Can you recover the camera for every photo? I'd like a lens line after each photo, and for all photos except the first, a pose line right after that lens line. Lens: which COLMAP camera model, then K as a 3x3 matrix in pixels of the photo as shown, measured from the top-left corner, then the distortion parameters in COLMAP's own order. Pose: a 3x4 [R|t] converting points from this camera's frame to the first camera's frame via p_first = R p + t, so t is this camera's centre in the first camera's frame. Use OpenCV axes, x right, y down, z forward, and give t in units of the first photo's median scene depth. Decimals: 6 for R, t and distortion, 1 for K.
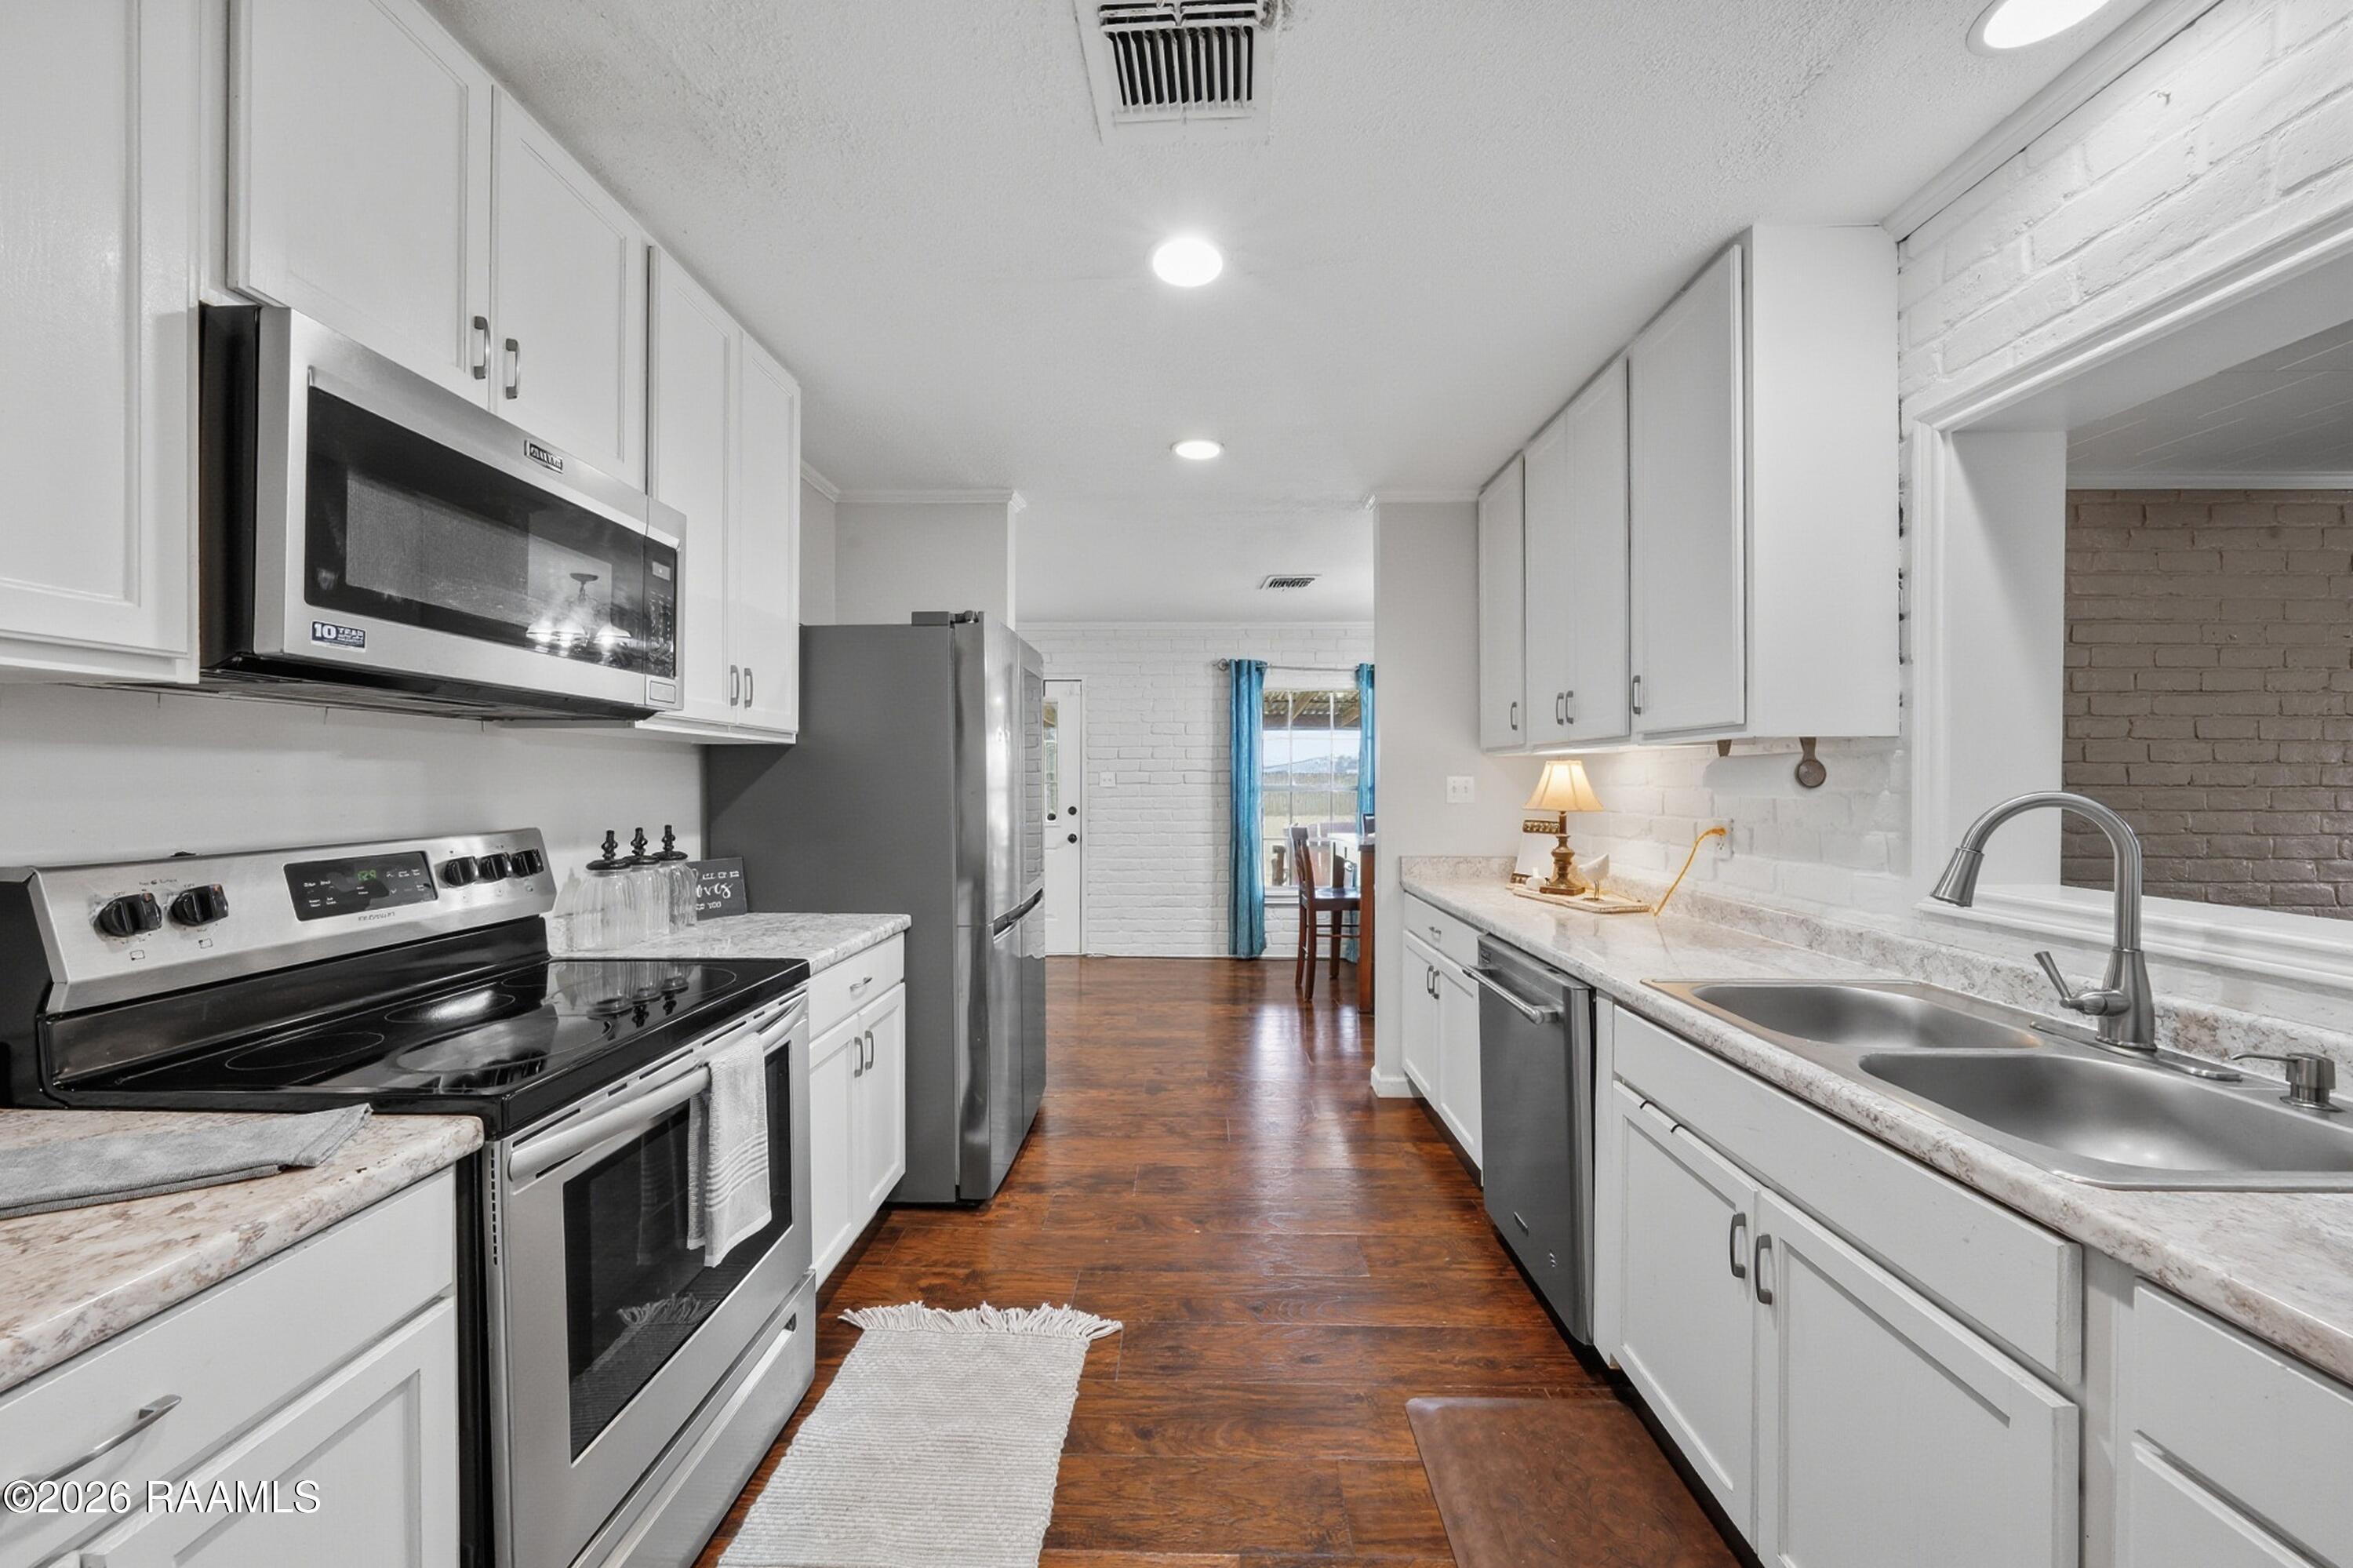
lens RADIAL K [[814.8, 0, 1170.5], [0, 814.8, 784.7], [0, 0, 1]] dist [-0.006808, -0.000045]
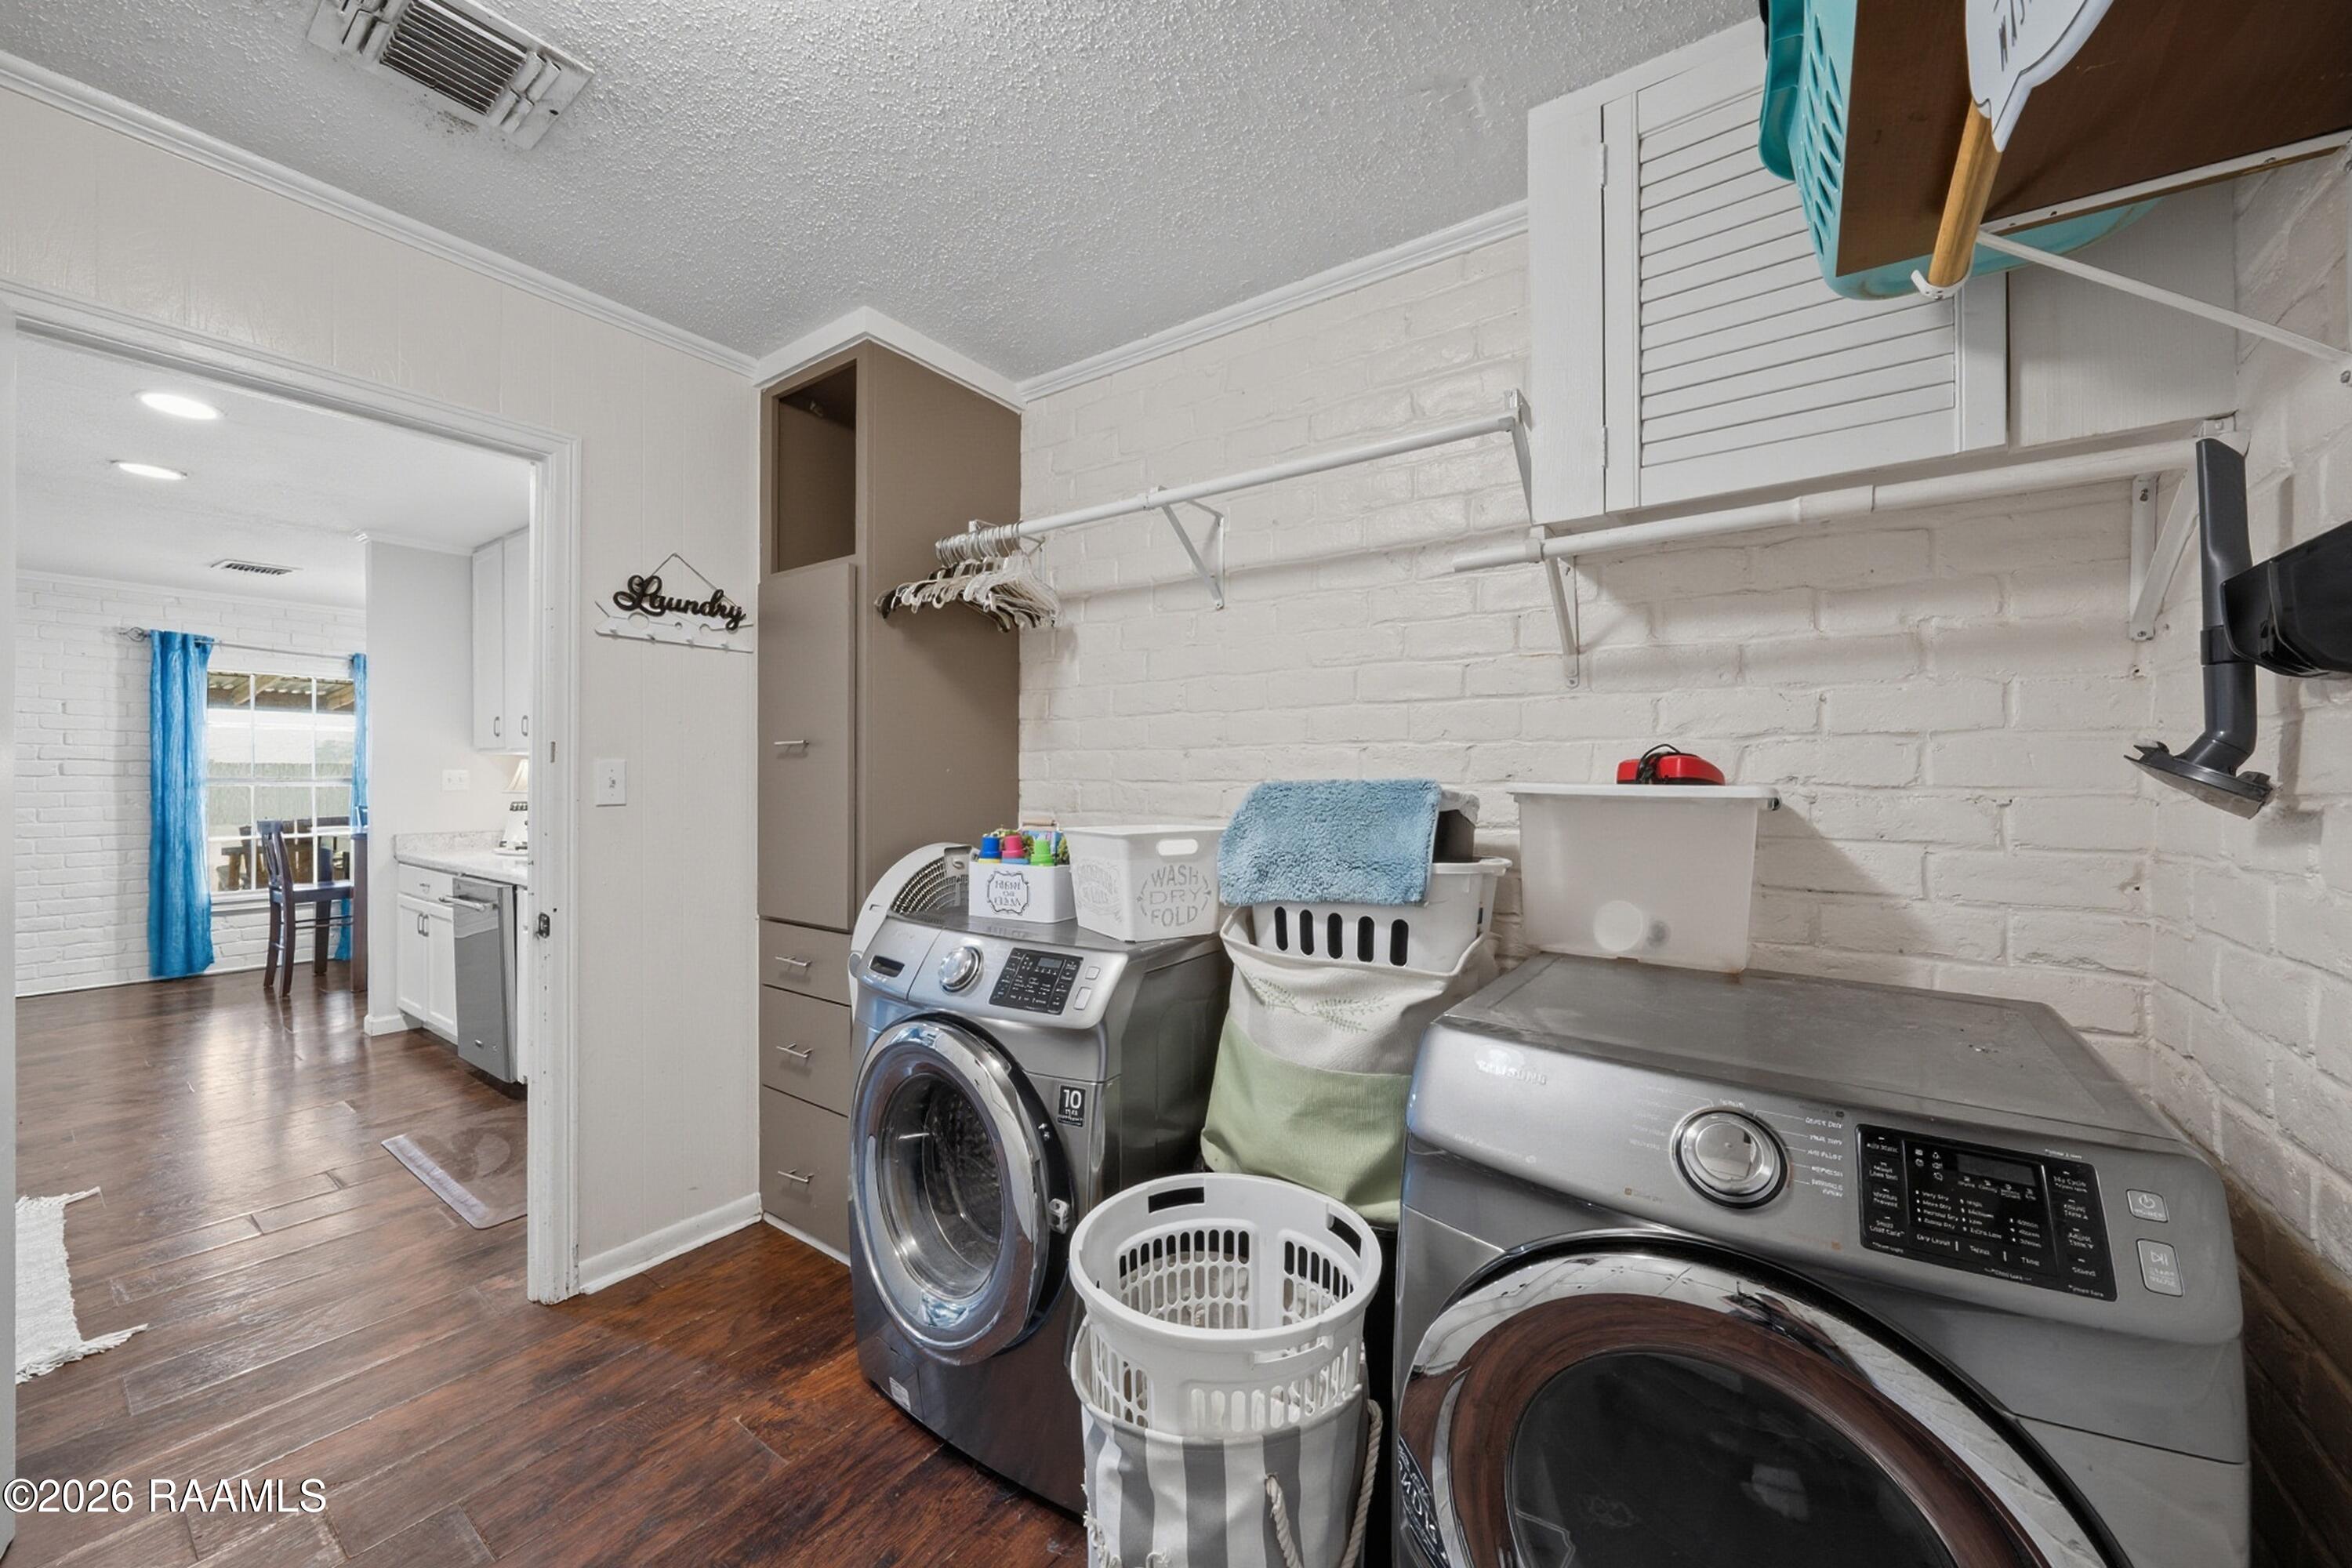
lens RADIAL K [[853.7, 0, 1154.7], [0, 853.7, 780.3], [0, 0, 1]] dist [0.000904, -0.000042]
pose [[0.561840, -0.003269, 0.827239, -0.250871], [0.001428, 0.999995, 0.002982, 0.008047], [-0.827245, -0.000494, 0.561842, -1.214792]]
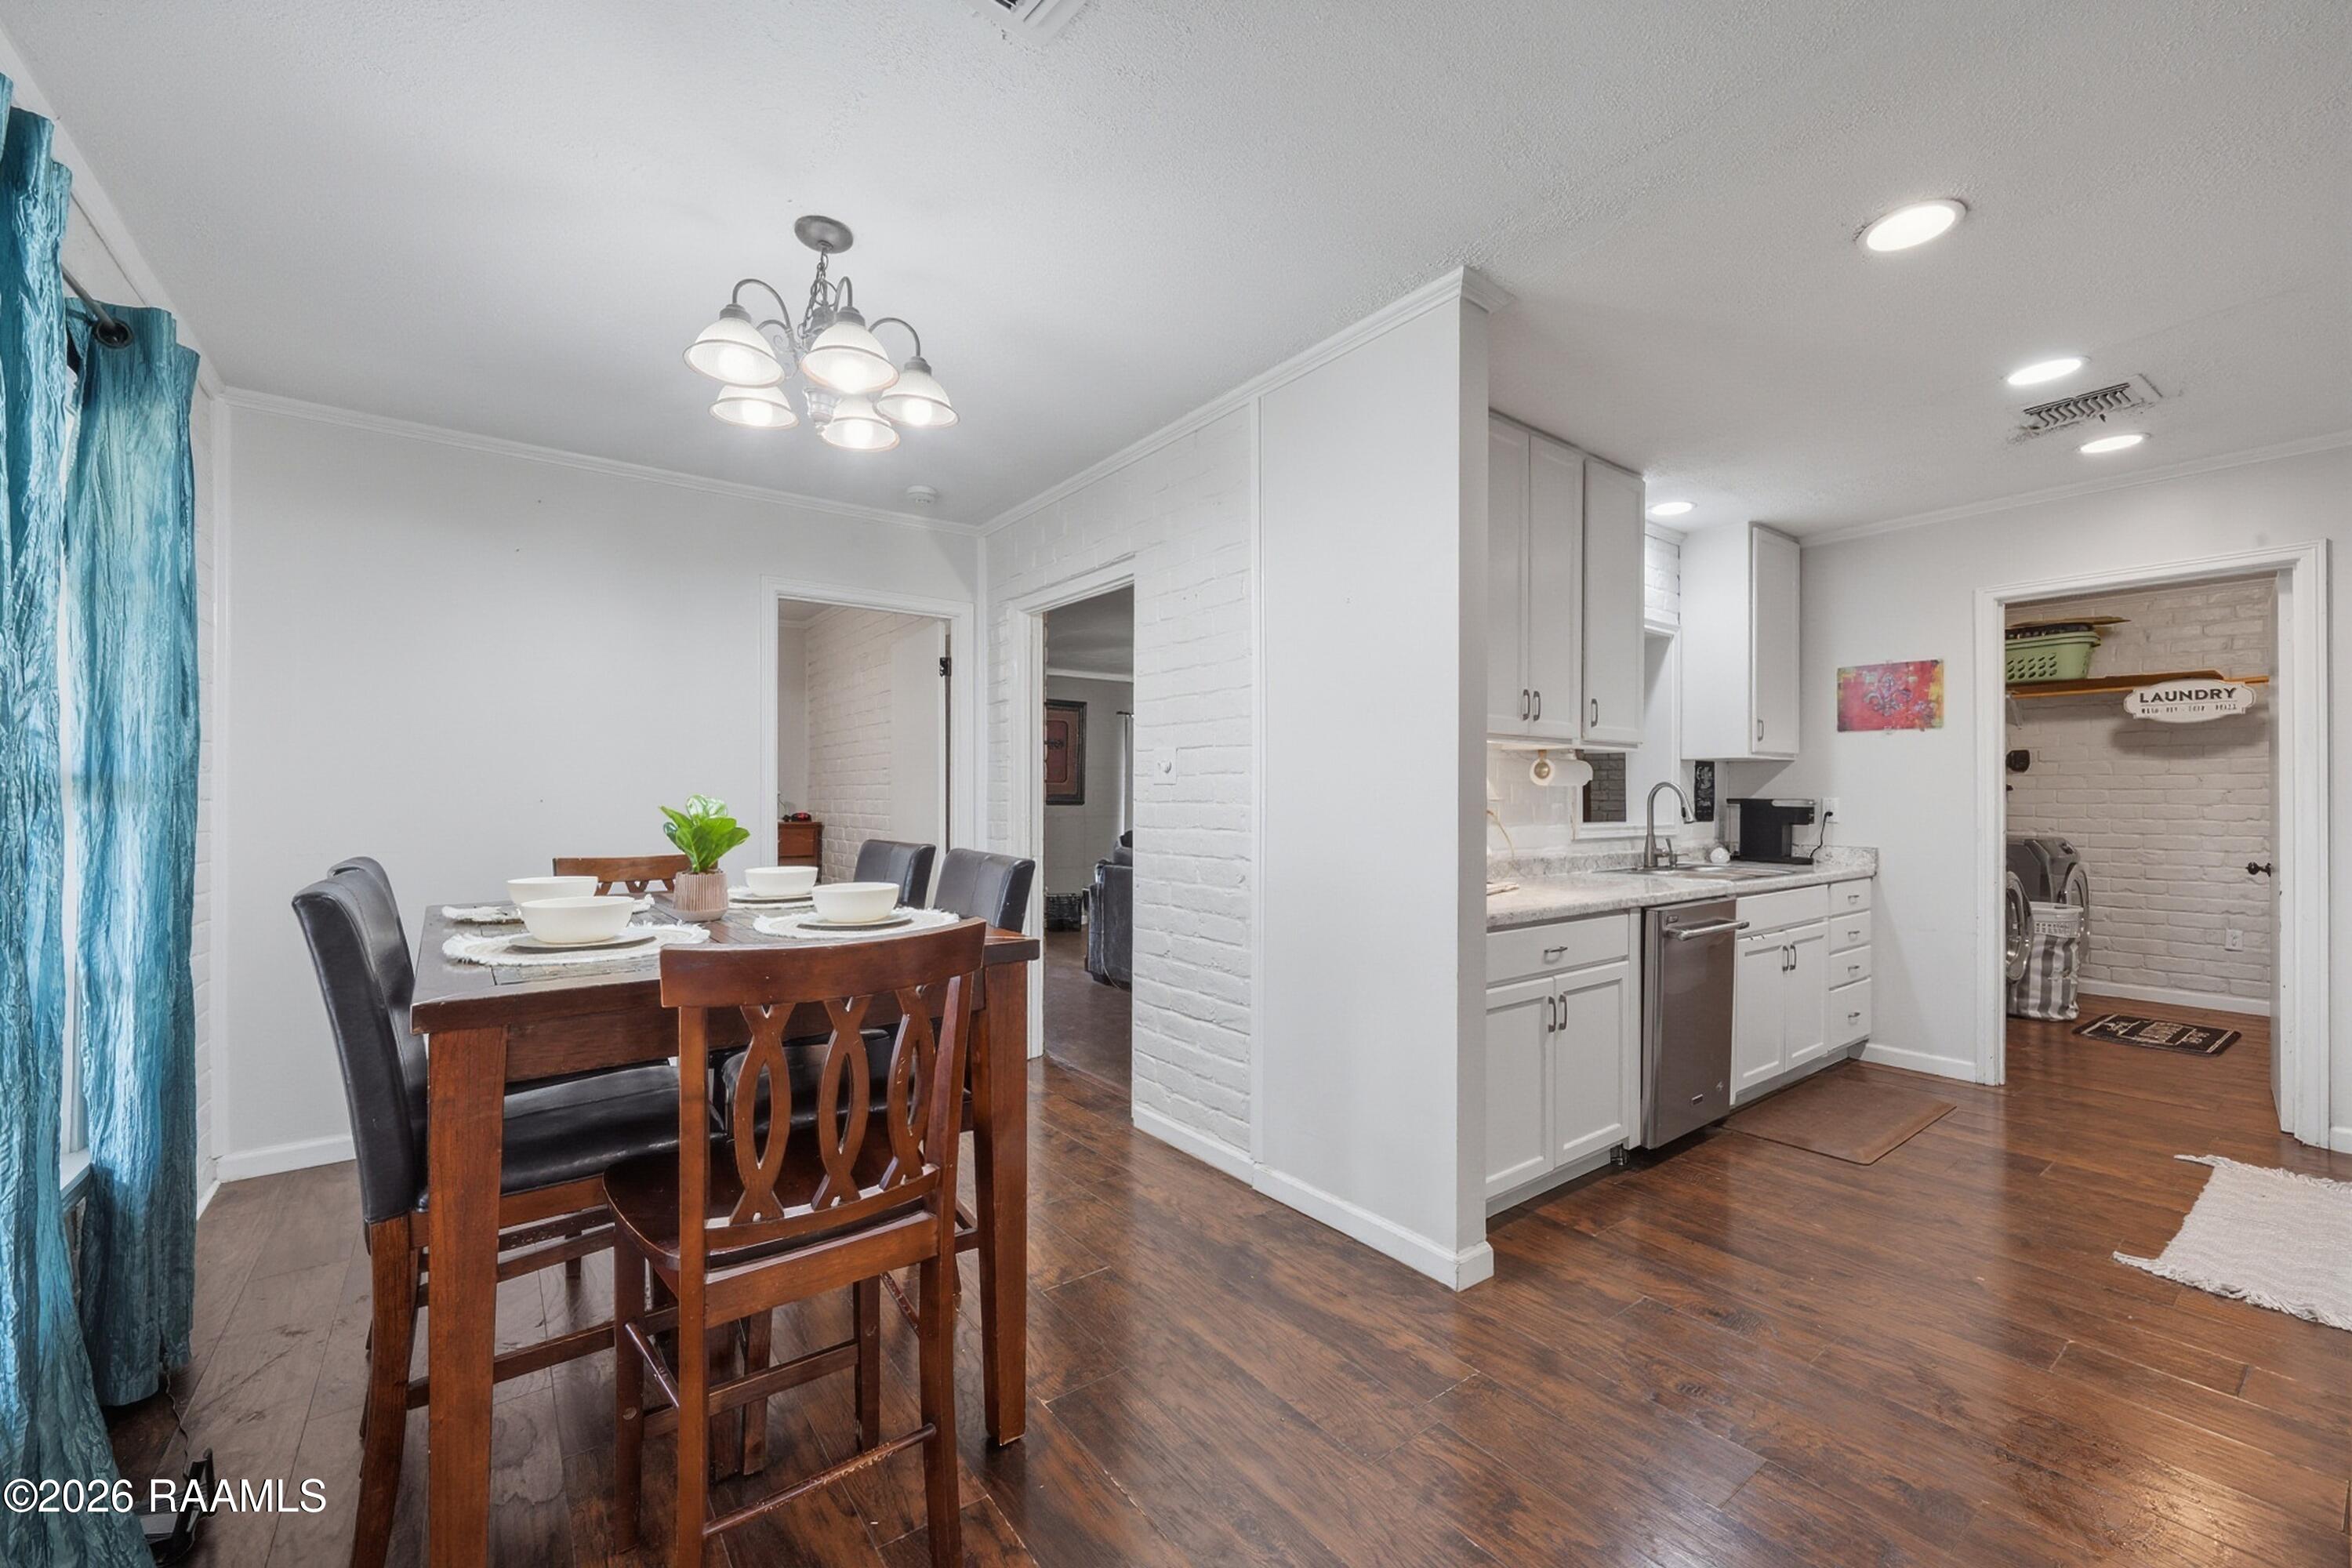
lens RADIAL K [[957.3, 0, 1158.9], [0, 957.3, 790.2], [0, 0, 1]] dist [-0.003564, 0.000647]
pose [[-0.616256, 0.000245, 0.787546, -0.309191], [-0.001140, 0.999999, -0.001204, 0.030675], [-0.787545, -0.001640, -0.616255, 3.012879]]
